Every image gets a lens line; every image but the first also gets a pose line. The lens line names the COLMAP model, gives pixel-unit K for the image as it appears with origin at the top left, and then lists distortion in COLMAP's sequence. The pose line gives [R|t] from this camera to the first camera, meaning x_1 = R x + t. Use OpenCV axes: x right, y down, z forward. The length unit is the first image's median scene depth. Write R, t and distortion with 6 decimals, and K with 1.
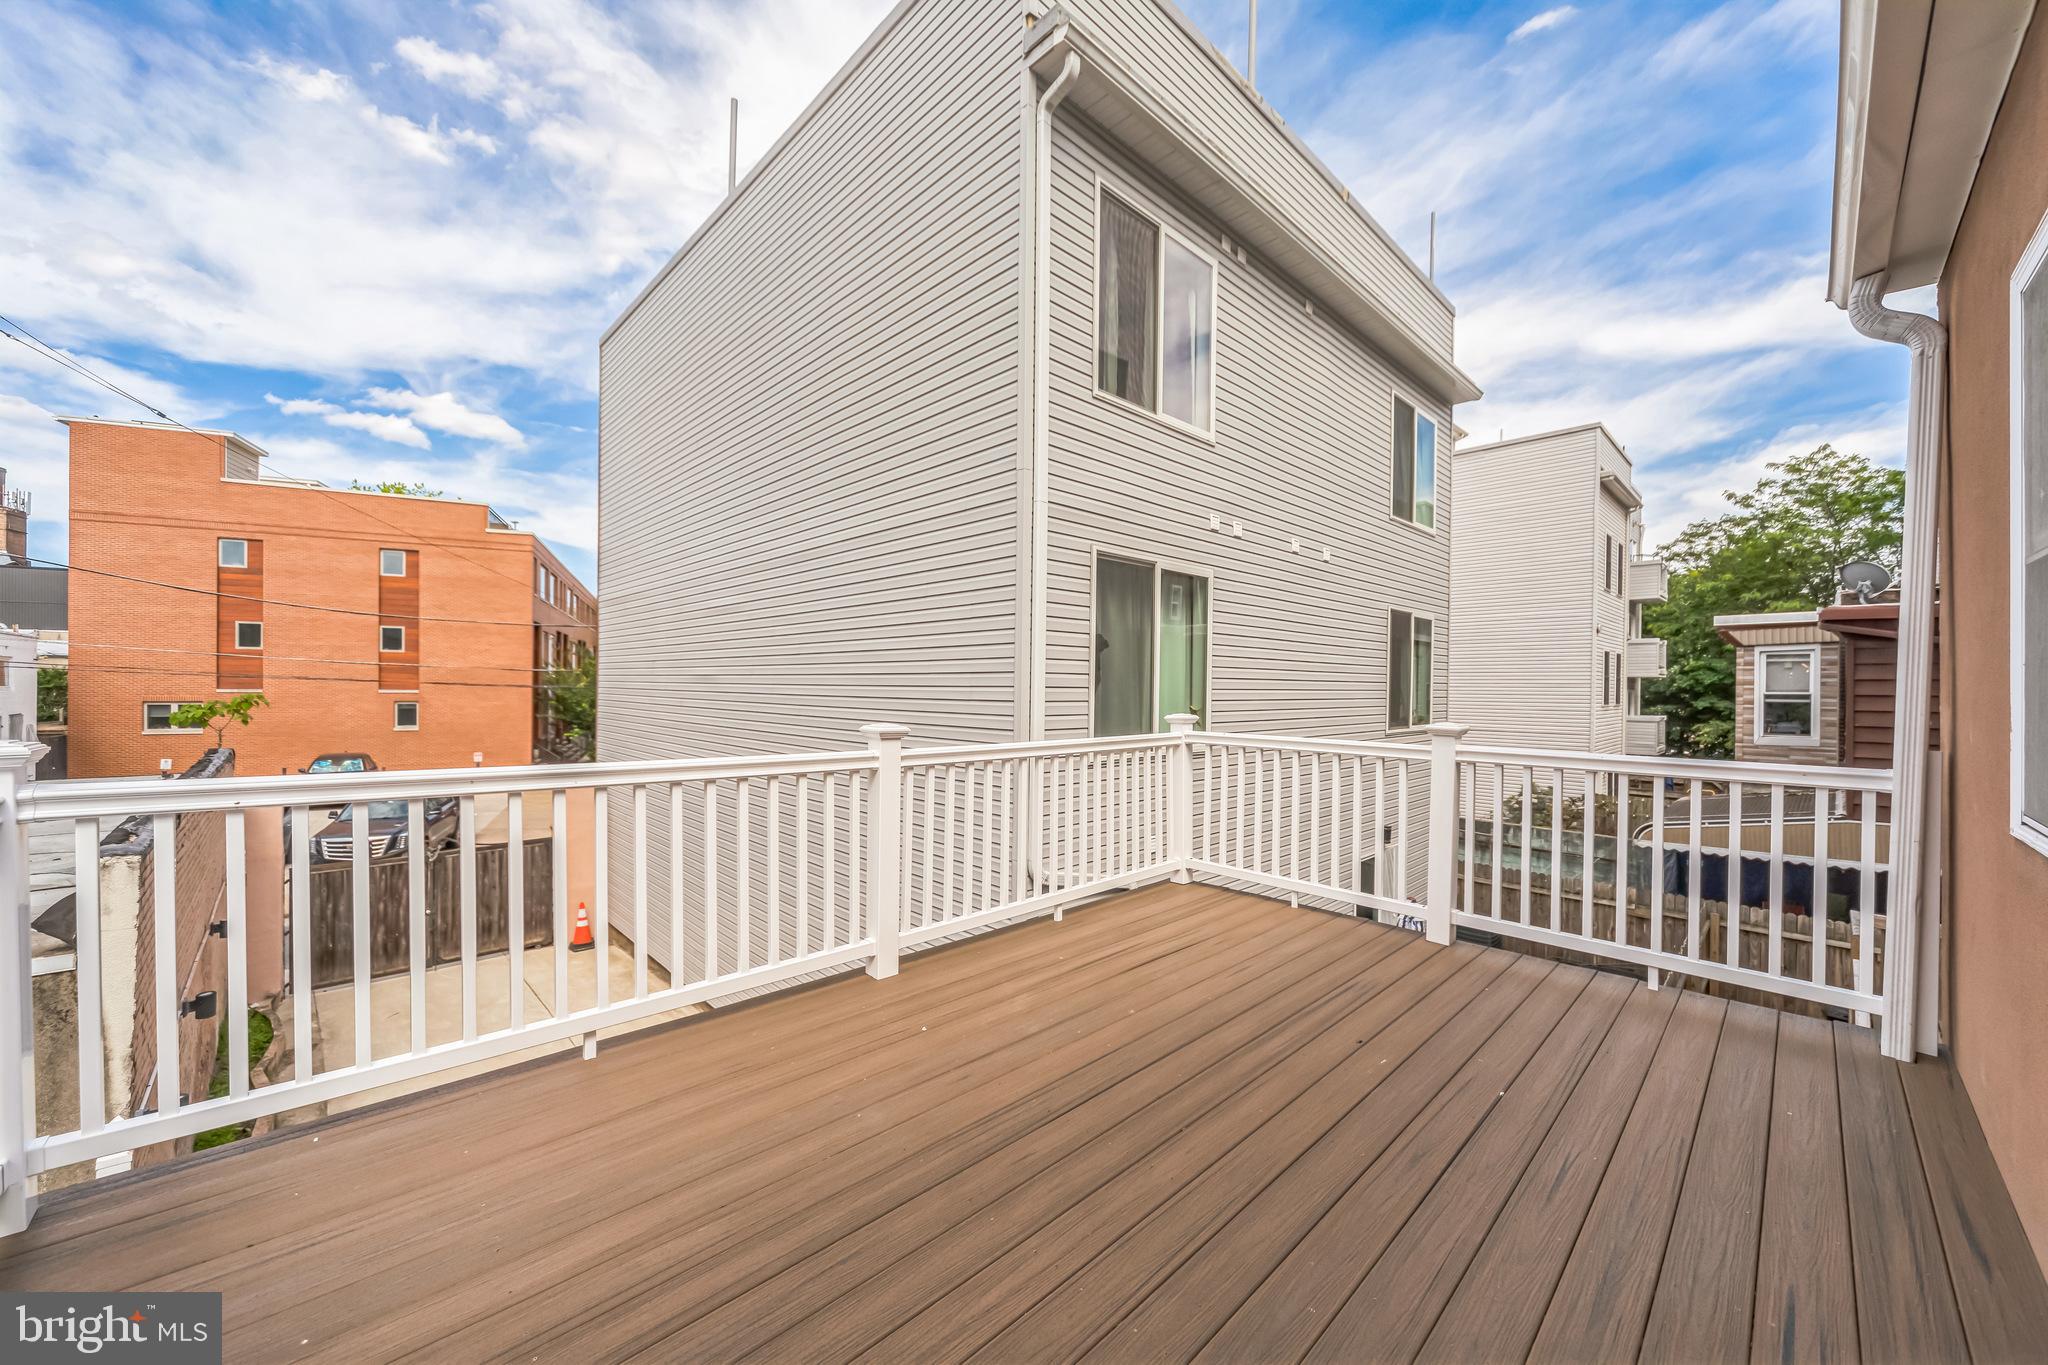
lens RADIAL K [[774.3, 0, 1024.4], [0, 774.3, 690.2], [0, 0, 1]] dist [-0.005006, 0.000182]
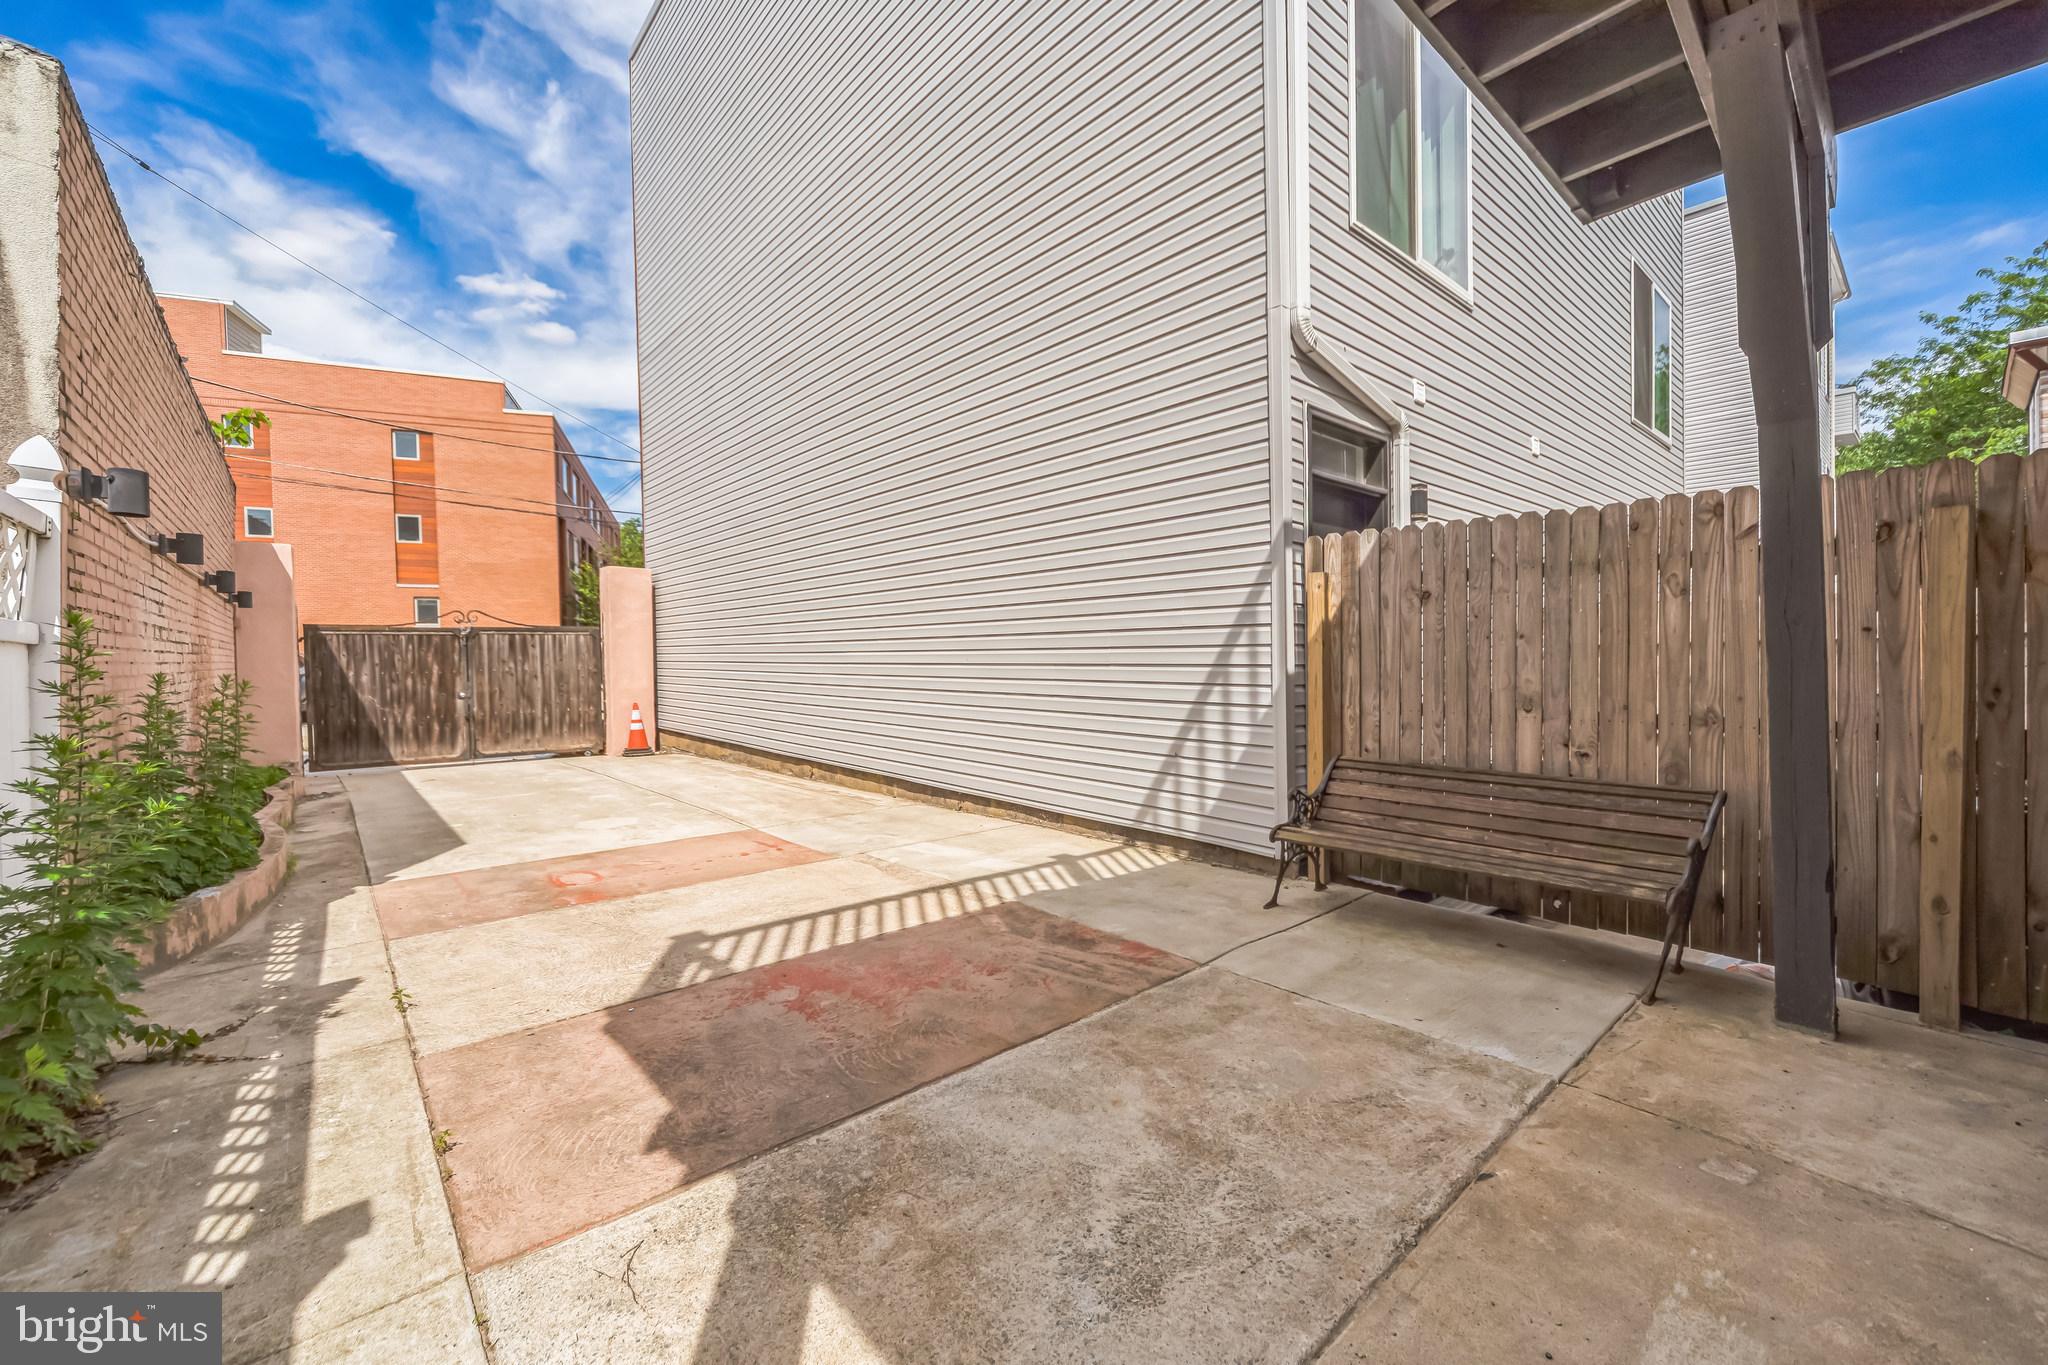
lens RADIAL K [[834.8, 0, 1024.8], [0, 834.8, 676.0], [0, 0, 1]] dist [-0.002312, -0.000840]
pose [[0.998195, -0.031642, -0.051039, -0.045995], [0.032209, 0.999428, 0.010327, 0.120664], [0.050683, -0.011953, 0.998643, 0.049092]]
